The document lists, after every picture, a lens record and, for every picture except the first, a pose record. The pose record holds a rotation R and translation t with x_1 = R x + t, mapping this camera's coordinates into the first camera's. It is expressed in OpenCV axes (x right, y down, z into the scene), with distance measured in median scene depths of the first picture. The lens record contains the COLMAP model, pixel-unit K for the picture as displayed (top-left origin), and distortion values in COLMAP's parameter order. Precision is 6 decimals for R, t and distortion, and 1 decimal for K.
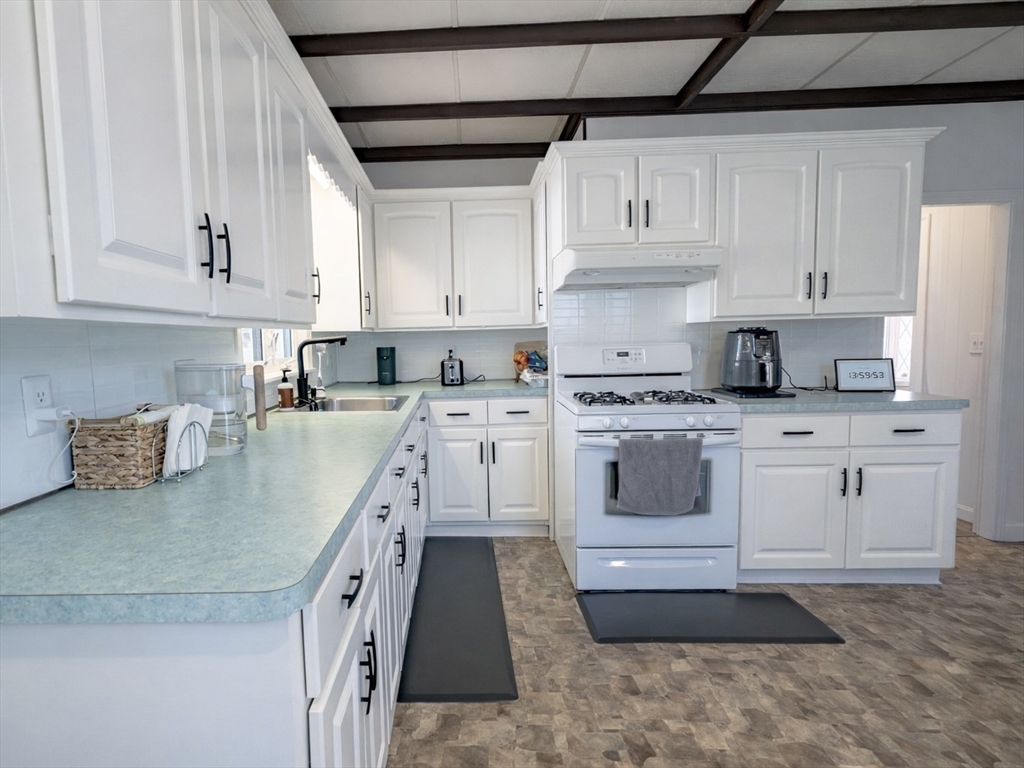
lens RADIAL K [[504.8, 0, 512.0], [0, 504.8, 384.0], [0, 0, 1]] dist [-0.002776, -0.000240]
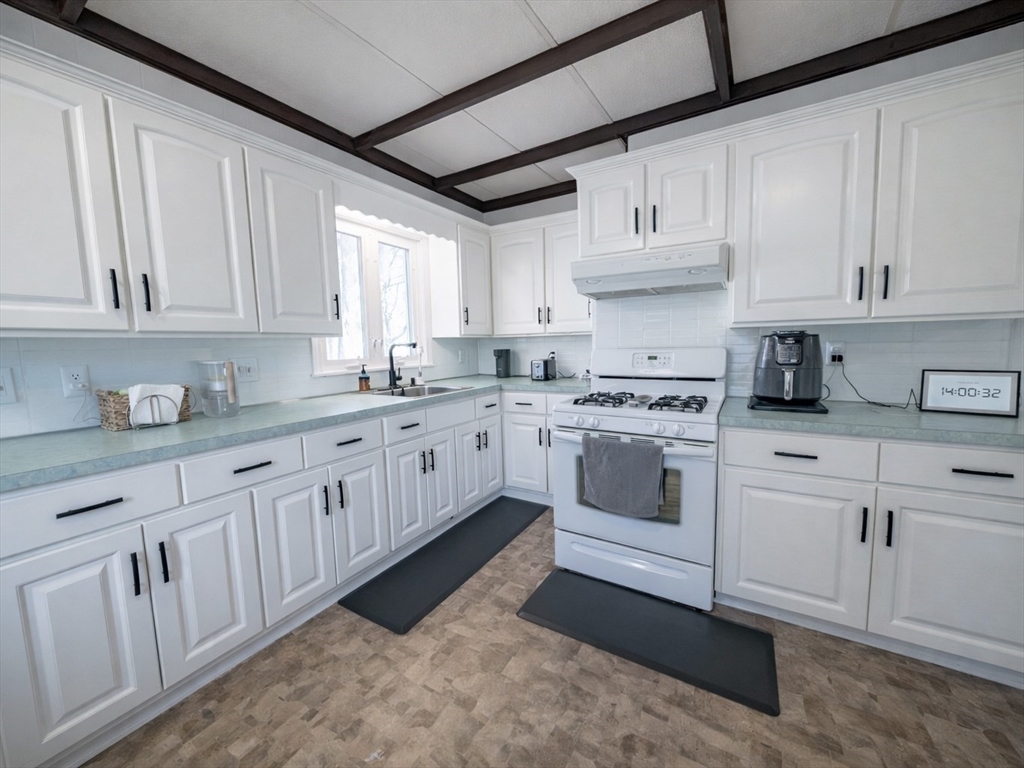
lens RADIAL K [[394.1, 0, 529.0], [0, 394.1, 382.2], [0, 0, 1]] dist [0.003482, 0.000200]
pose [[0.875732, 0.049187, -0.480285, 0.464860], [-0.042021, 0.998787, 0.025669, -0.023049], [0.480965, -0.002297, 0.876737, 0.187501]]
